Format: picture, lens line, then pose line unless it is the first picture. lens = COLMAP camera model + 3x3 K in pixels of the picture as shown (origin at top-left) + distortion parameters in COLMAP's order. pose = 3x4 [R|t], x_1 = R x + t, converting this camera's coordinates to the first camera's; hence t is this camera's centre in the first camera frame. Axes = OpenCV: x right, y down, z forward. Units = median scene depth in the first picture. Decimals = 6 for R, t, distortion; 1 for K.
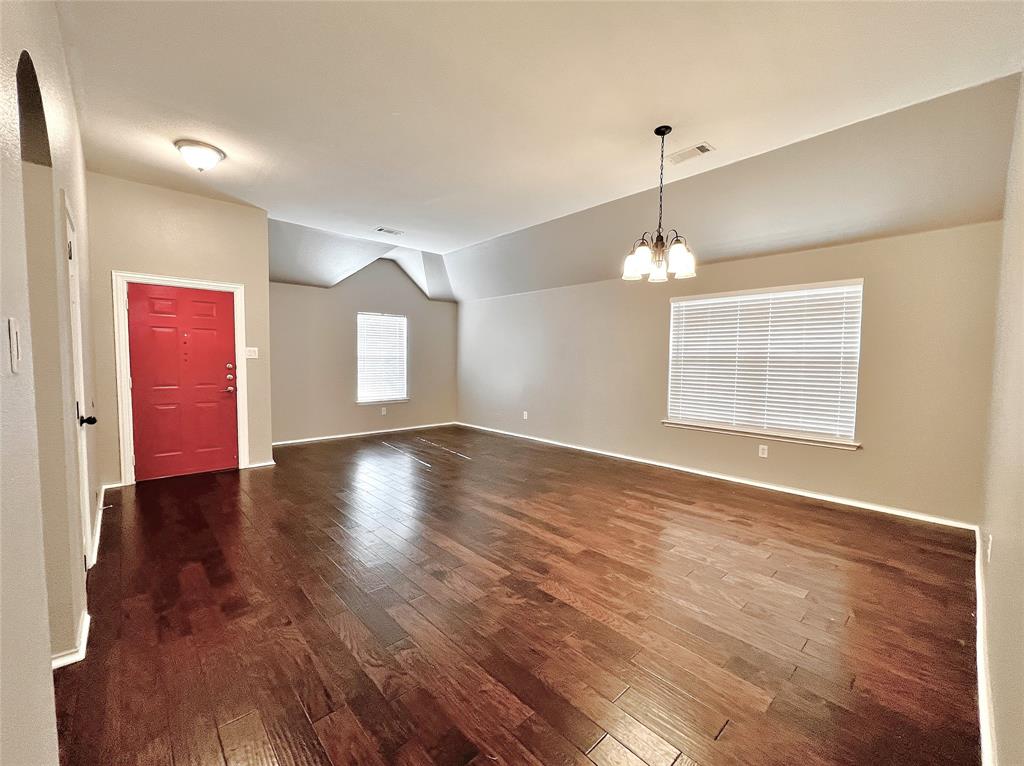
lens RADIAL K [[419.1, 0, 503.5], [0, 419.1, 378.9], [0, 0, 1]] dist [0.002065, 0.000719]
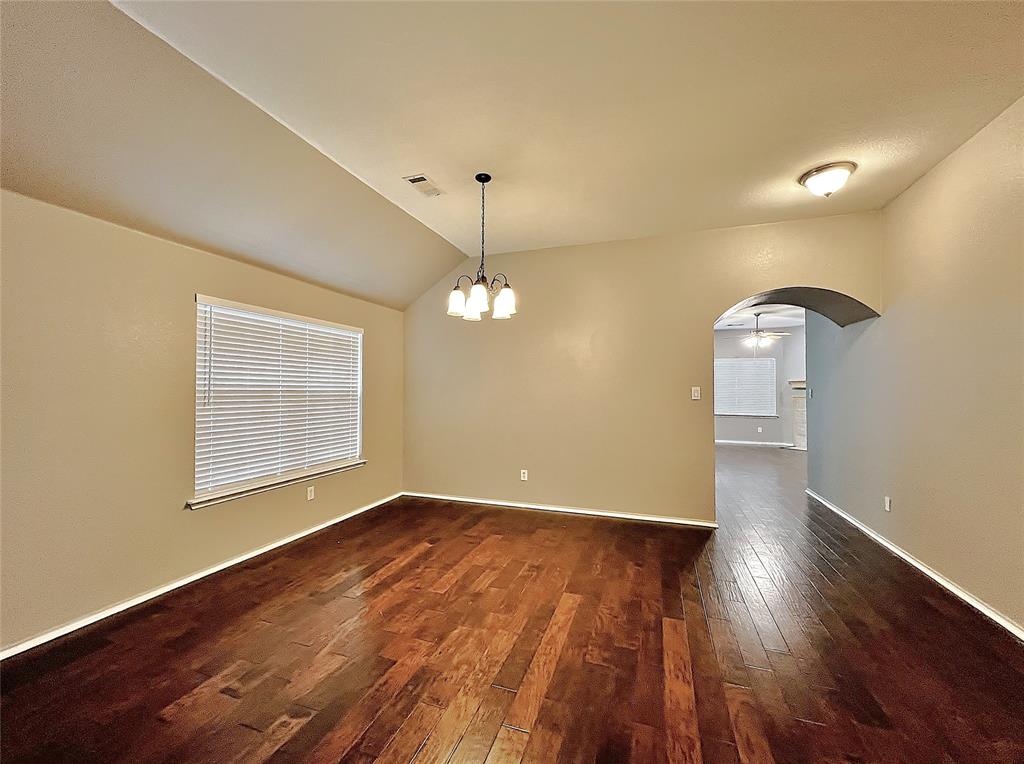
lens RADIAL K [[419.1, 0, 510.0], [0, 419.1, 388.7], [0, 0, 1]] dist [0.002065, 0.000719]
pose [[-0.482965, -0.005733, 0.875621, -0.486879], [0.036782, 0.998963, 0.026829, -0.080635], [-0.874867, 0.045165, -0.482253, 1.290766]]
